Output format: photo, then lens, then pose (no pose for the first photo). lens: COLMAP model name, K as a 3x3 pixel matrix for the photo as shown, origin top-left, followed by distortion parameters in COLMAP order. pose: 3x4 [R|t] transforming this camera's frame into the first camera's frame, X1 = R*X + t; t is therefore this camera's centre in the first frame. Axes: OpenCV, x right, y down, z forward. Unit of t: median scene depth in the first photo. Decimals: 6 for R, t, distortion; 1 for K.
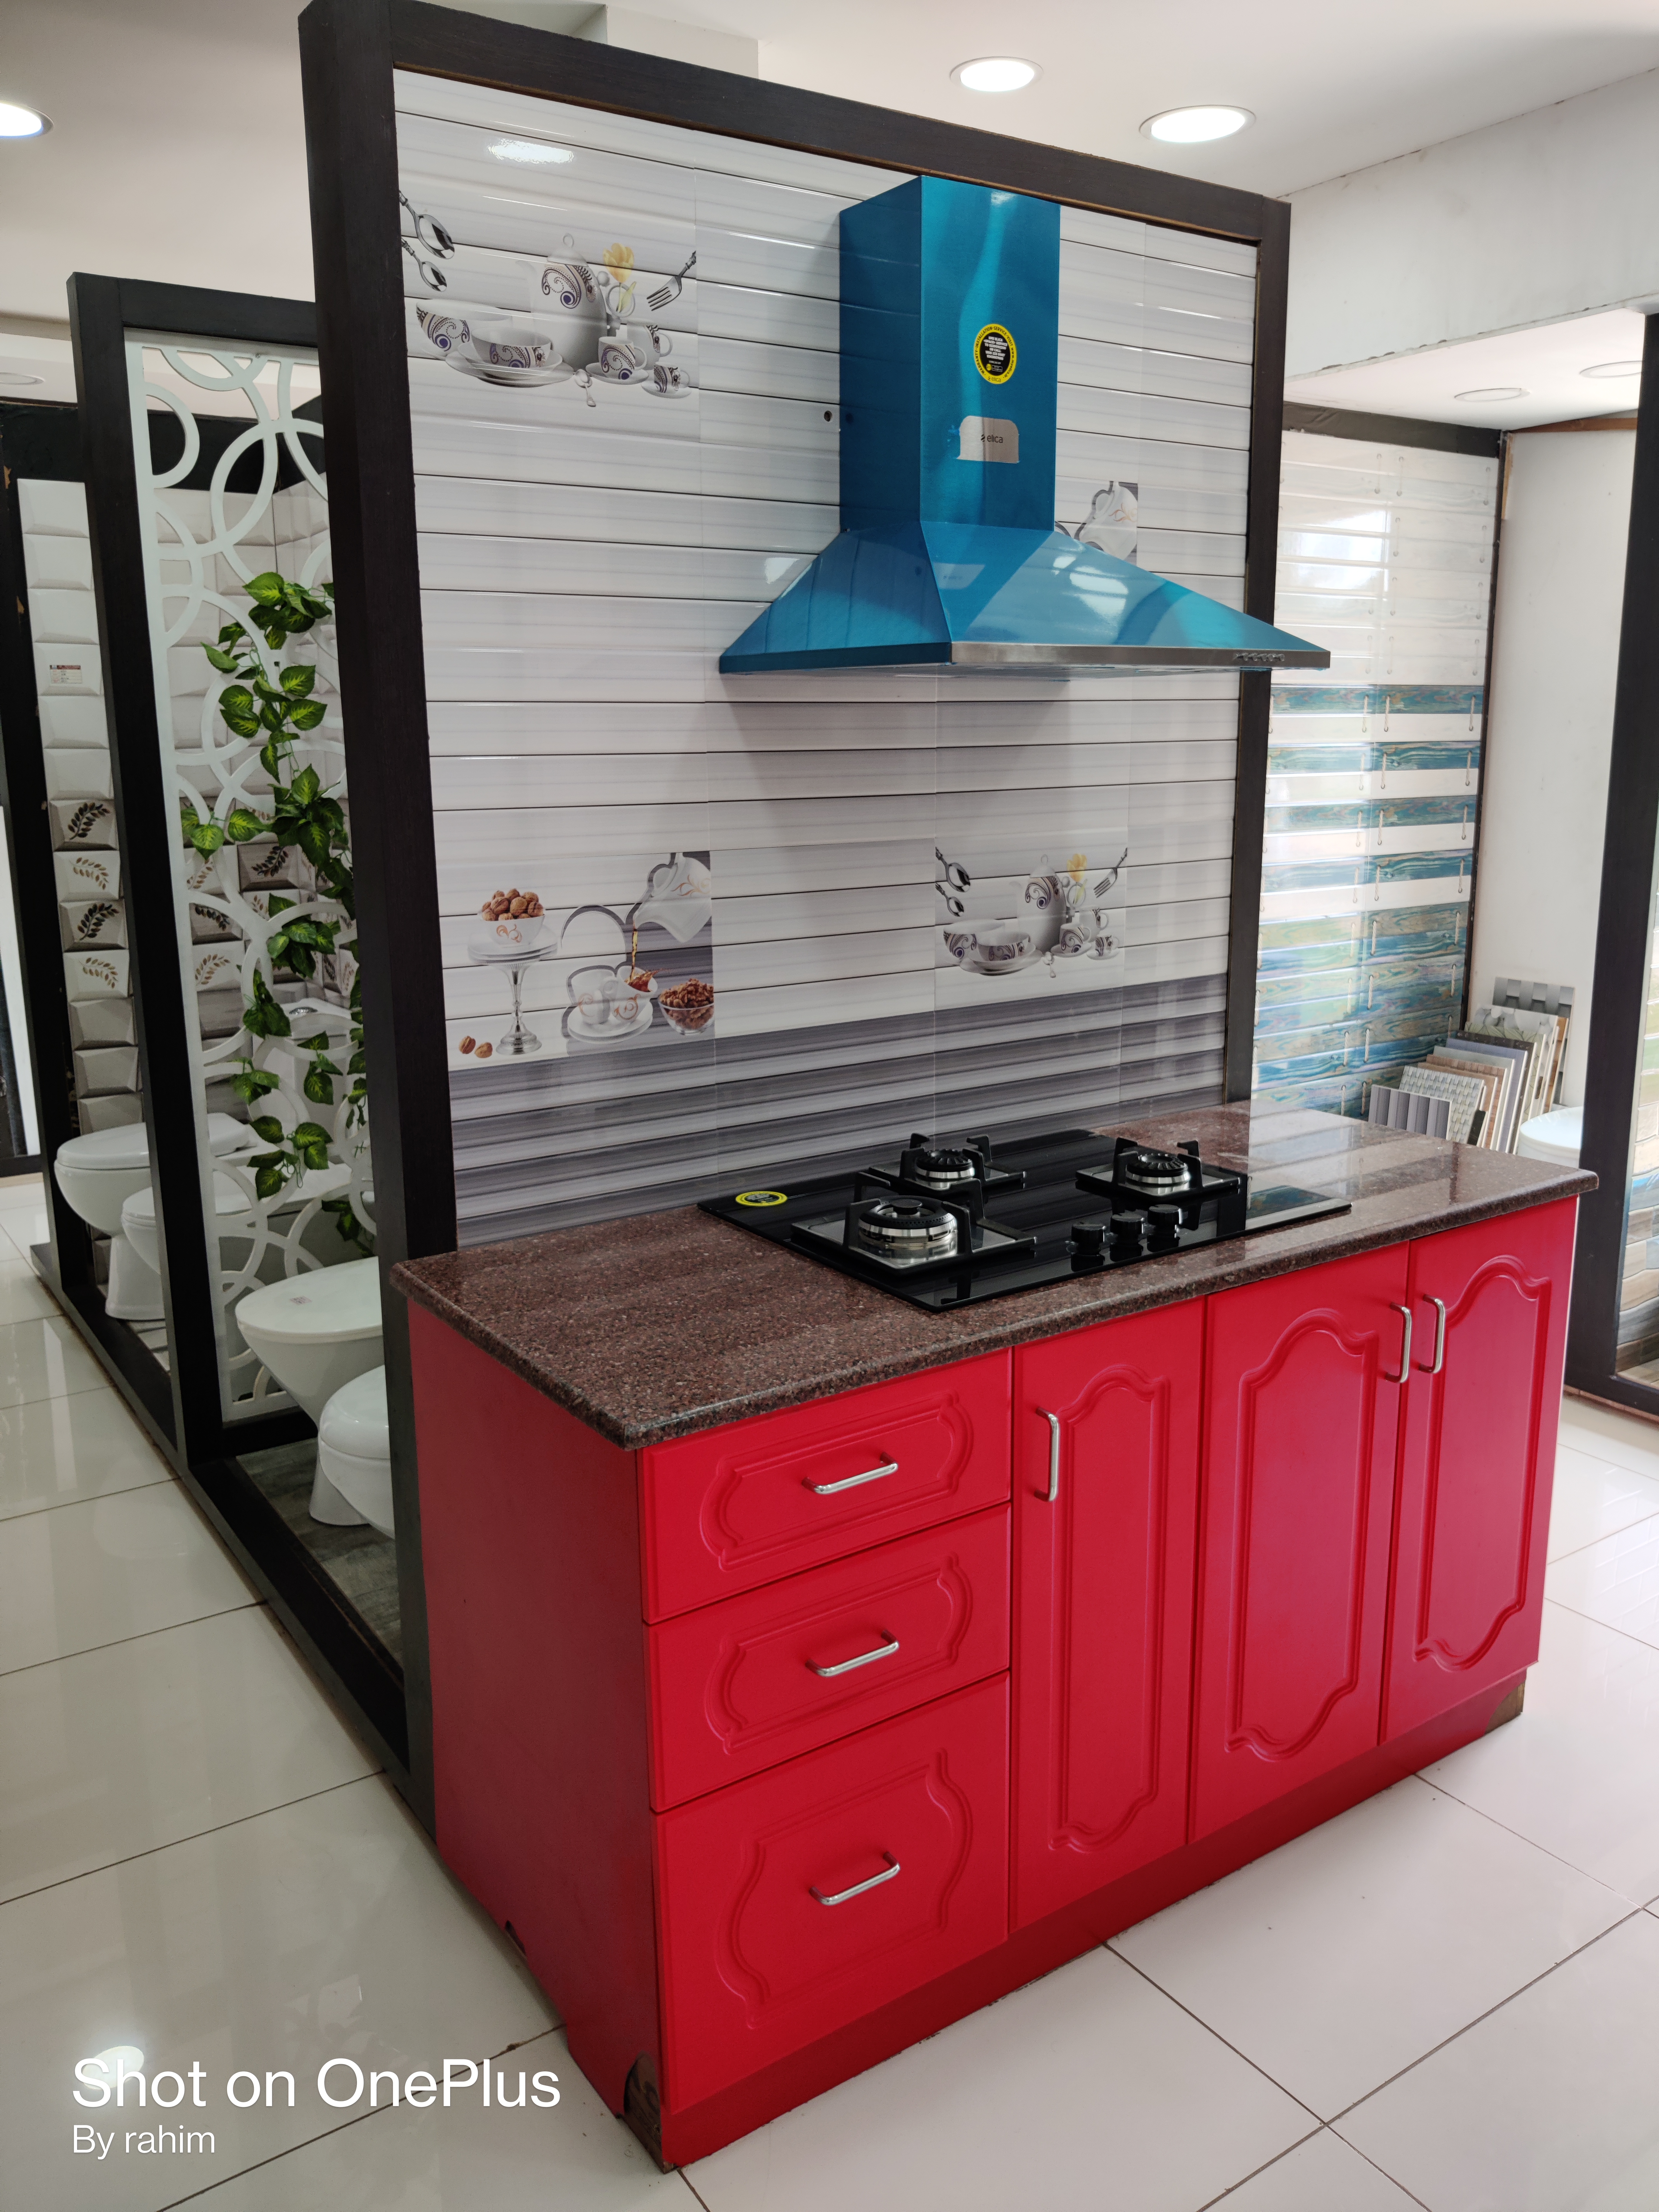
lens RADIAL K [[1703.7, 0, 830.1], [0, 1703.7, 1102.8], [0, 0, 1]] dist [-0.005230, -0.002901]
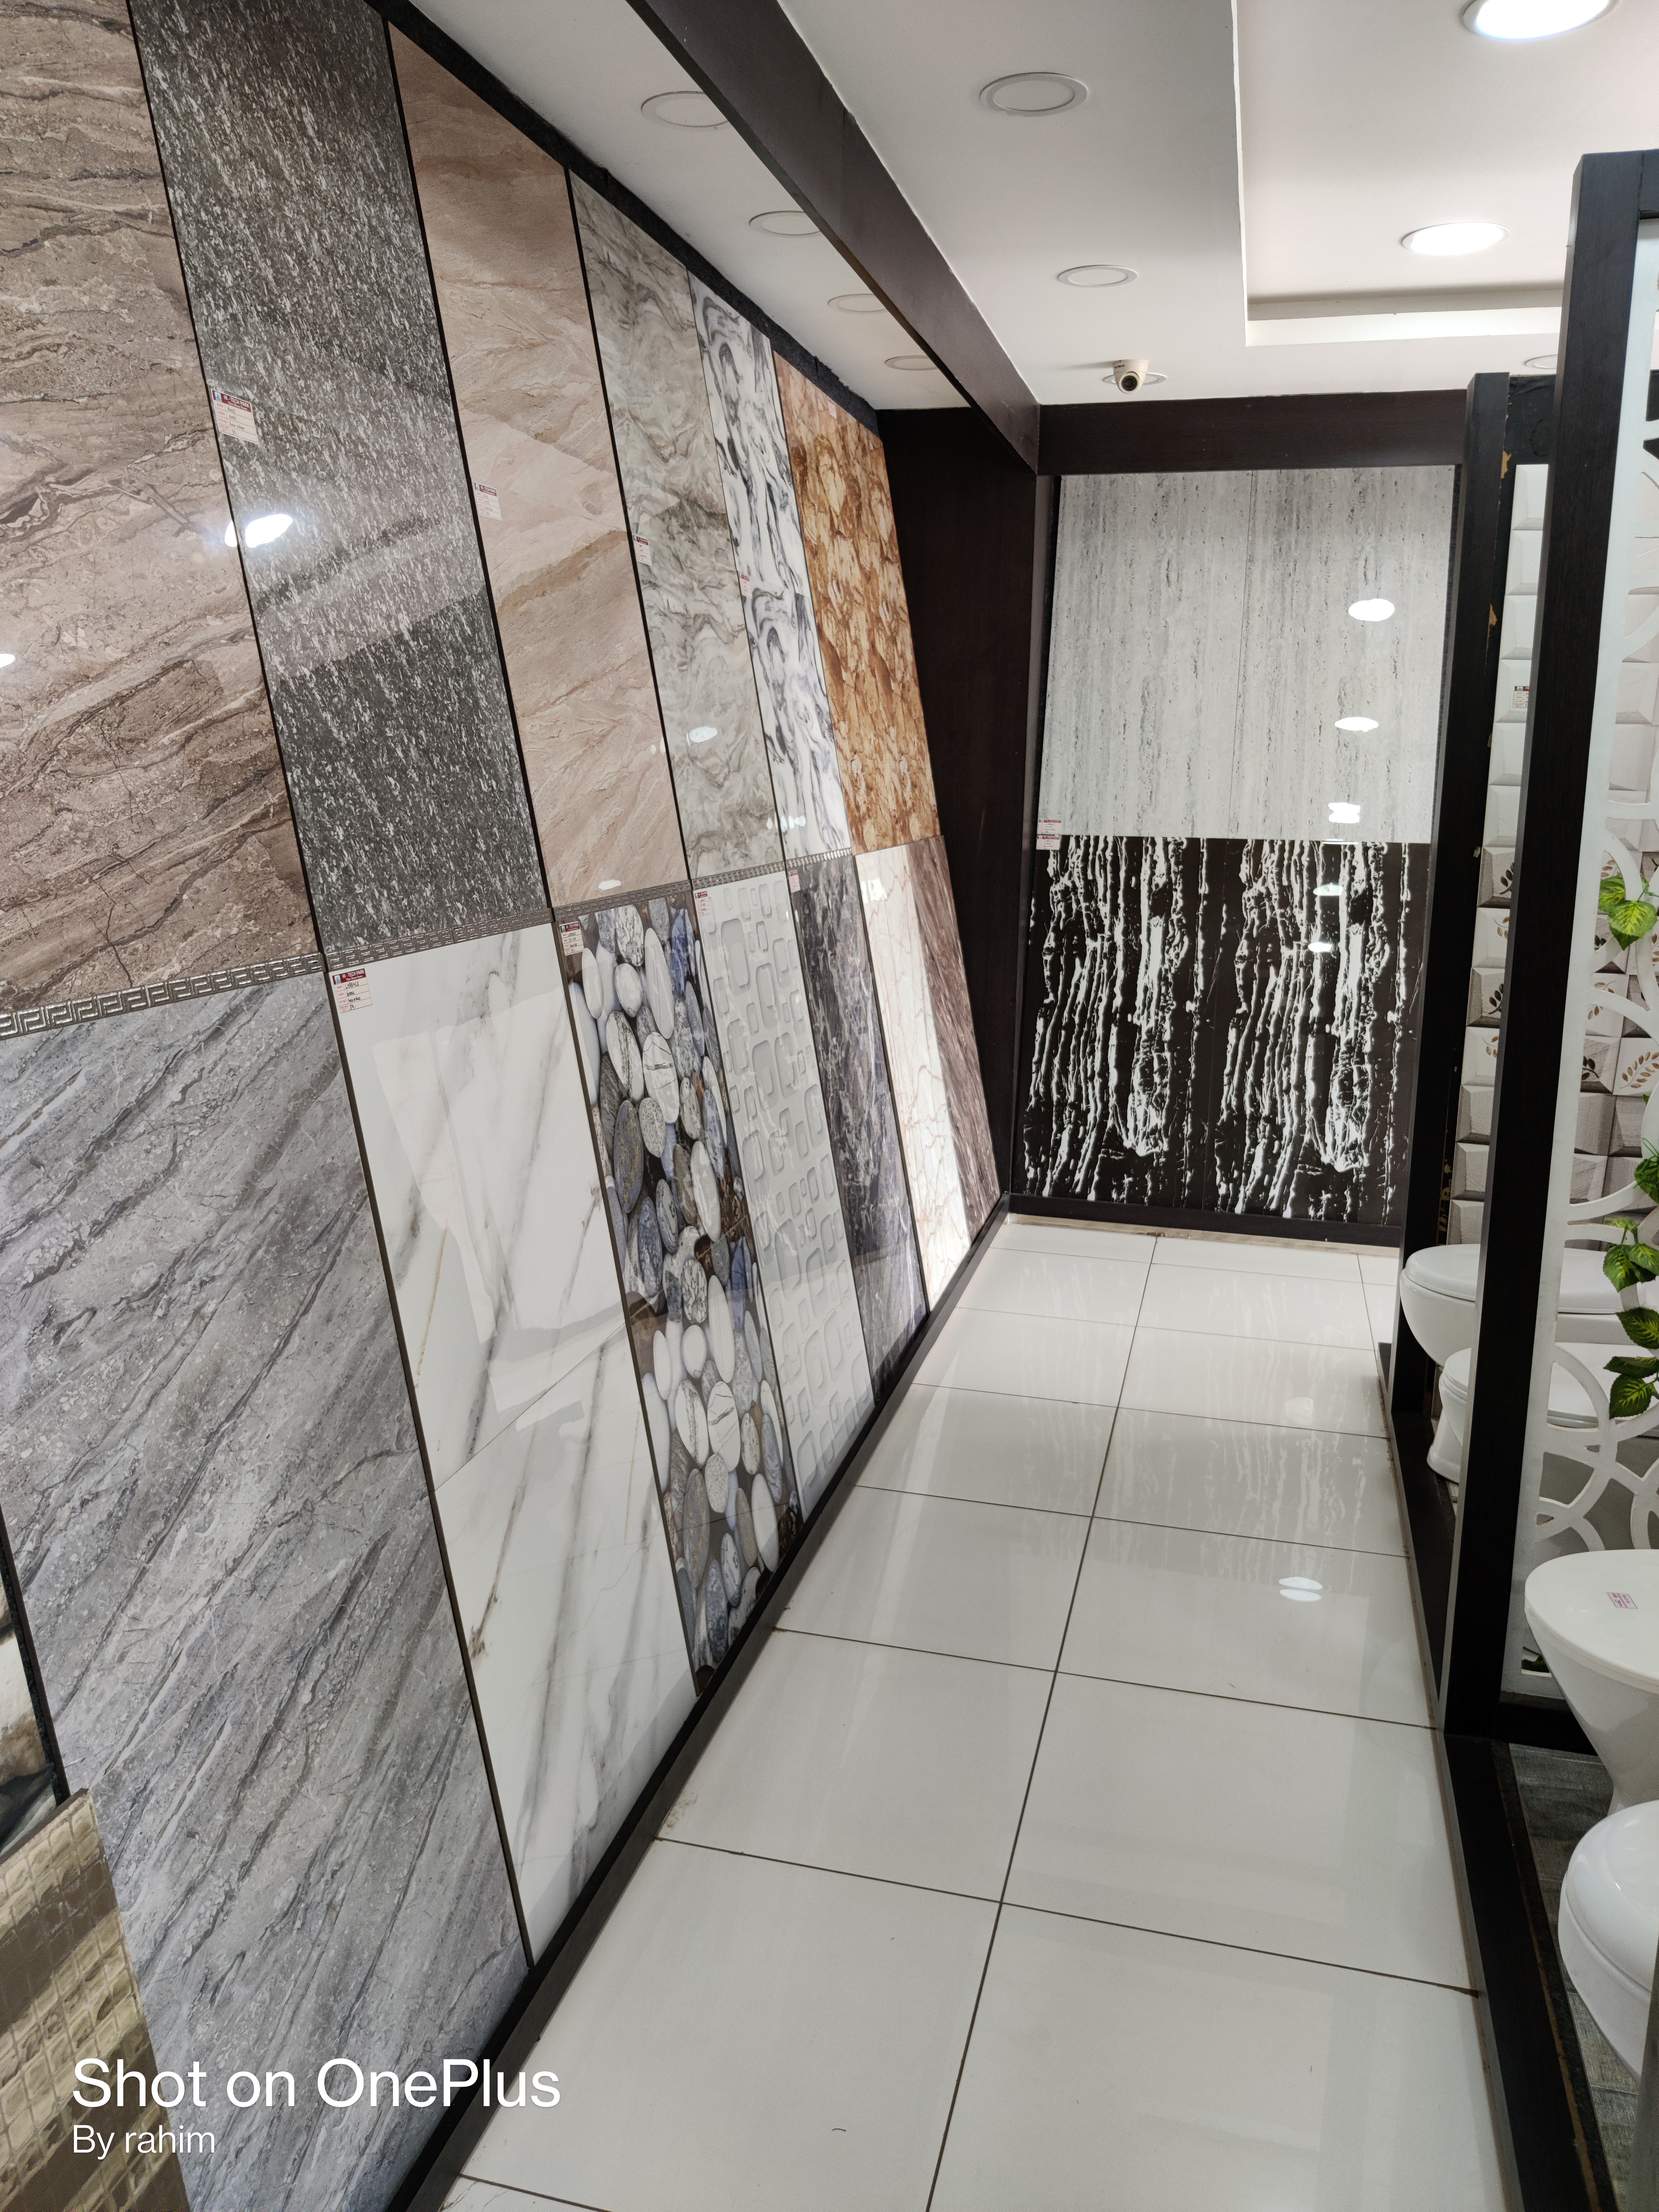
lens RADIAL K [[1703.7, 0, 803.4], [0, 1703.7, 1063.4], [0, 0, 1]] dist [-0.005230, -0.002901]
pose [[0.650979, 0.155197, -0.743062, -0.046105], [-0.183250, 0.982055, 0.044572, -0.059699], [0.736645, 0.107150, 0.667737, 0.250415]]
